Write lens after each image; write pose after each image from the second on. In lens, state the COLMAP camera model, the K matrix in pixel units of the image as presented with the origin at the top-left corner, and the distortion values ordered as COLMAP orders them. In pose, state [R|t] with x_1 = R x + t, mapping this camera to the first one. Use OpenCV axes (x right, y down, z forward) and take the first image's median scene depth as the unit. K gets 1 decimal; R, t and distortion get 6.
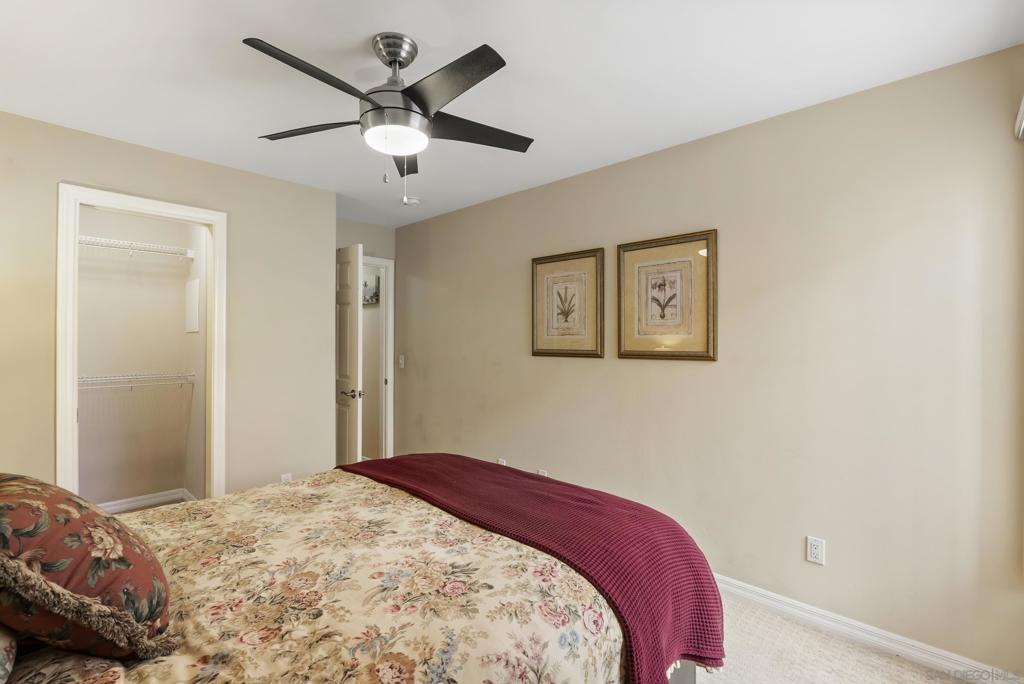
lens RADIAL K [[463.7, 0, 510.7], [0, 463.7, 339.3], [0, 0, 1]] dist [-0.005745, 0.001045]
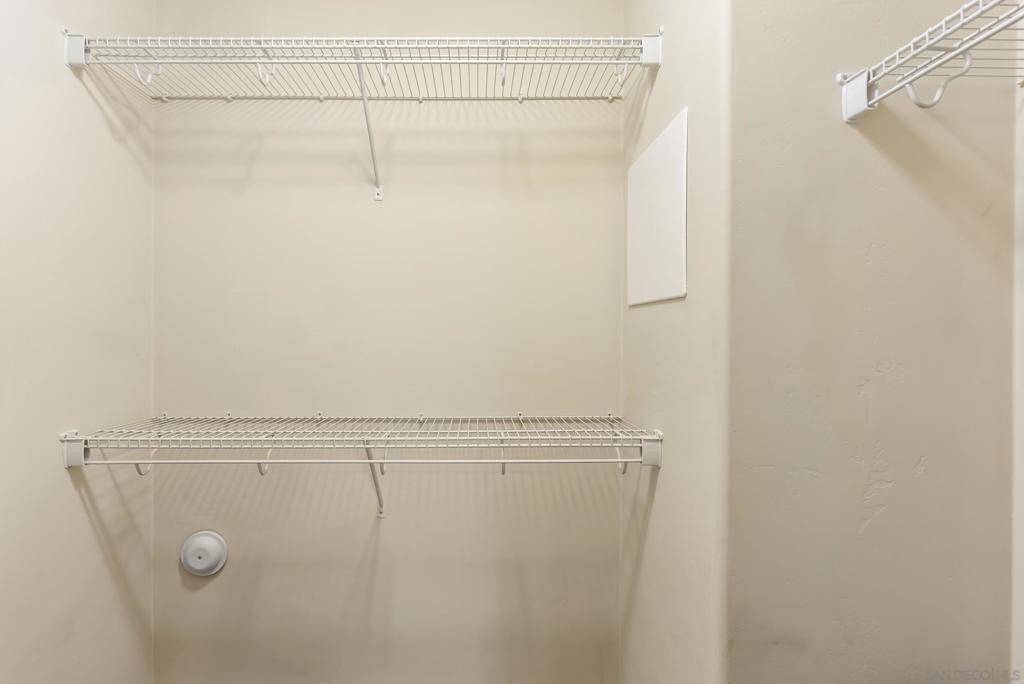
lens RADIAL K [[463.7, 0, 510.7], [0, 463.7, 339.3], [0, 0, 1]] dist [-0.005745, 0.001045]
pose [[0.738297, 0.012636, -0.674358, -0.546433], [-0.003268, 0.999880, 0.015158, 0.006103], [0.674468, -0.008987, 0.738249, 0.699721]]
